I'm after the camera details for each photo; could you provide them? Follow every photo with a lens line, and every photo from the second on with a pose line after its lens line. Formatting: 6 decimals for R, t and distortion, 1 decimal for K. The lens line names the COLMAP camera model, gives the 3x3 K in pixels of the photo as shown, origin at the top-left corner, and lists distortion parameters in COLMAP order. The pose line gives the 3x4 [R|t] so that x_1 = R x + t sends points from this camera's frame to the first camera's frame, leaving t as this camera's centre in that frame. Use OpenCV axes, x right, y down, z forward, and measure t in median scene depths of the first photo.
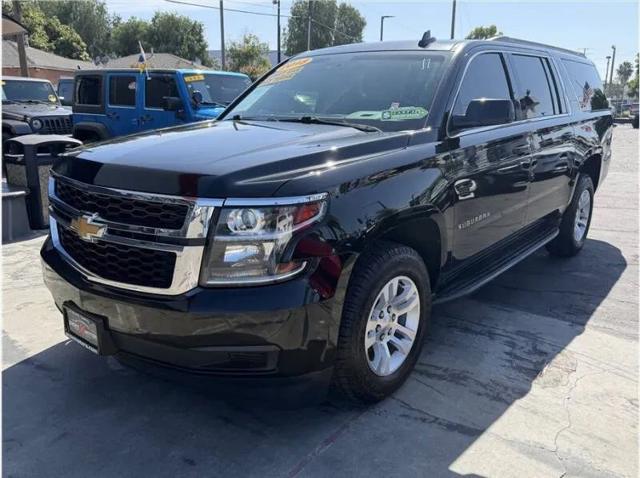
lens RADIAL K [[716.2, 0, 320.0], [0, 716.2, 239.0], [0, 0, 1]] dist [0.186690, -0.476862]
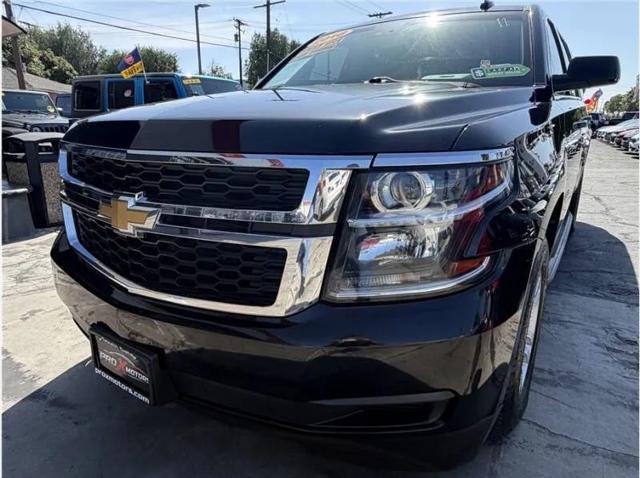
lens RADIAL K [[518.2, 0, 319.2], [0, 518.2, 235.8], [0, 0, 1]] dist [0.011040, -0.000542]
pose [[0.991869, -0.034013, 0.122635, -0.168262], [0.032853, 0.999394, 0.011470, 0.002932], [-0.122951, -0.007347, 0.992386, 0.419057]]
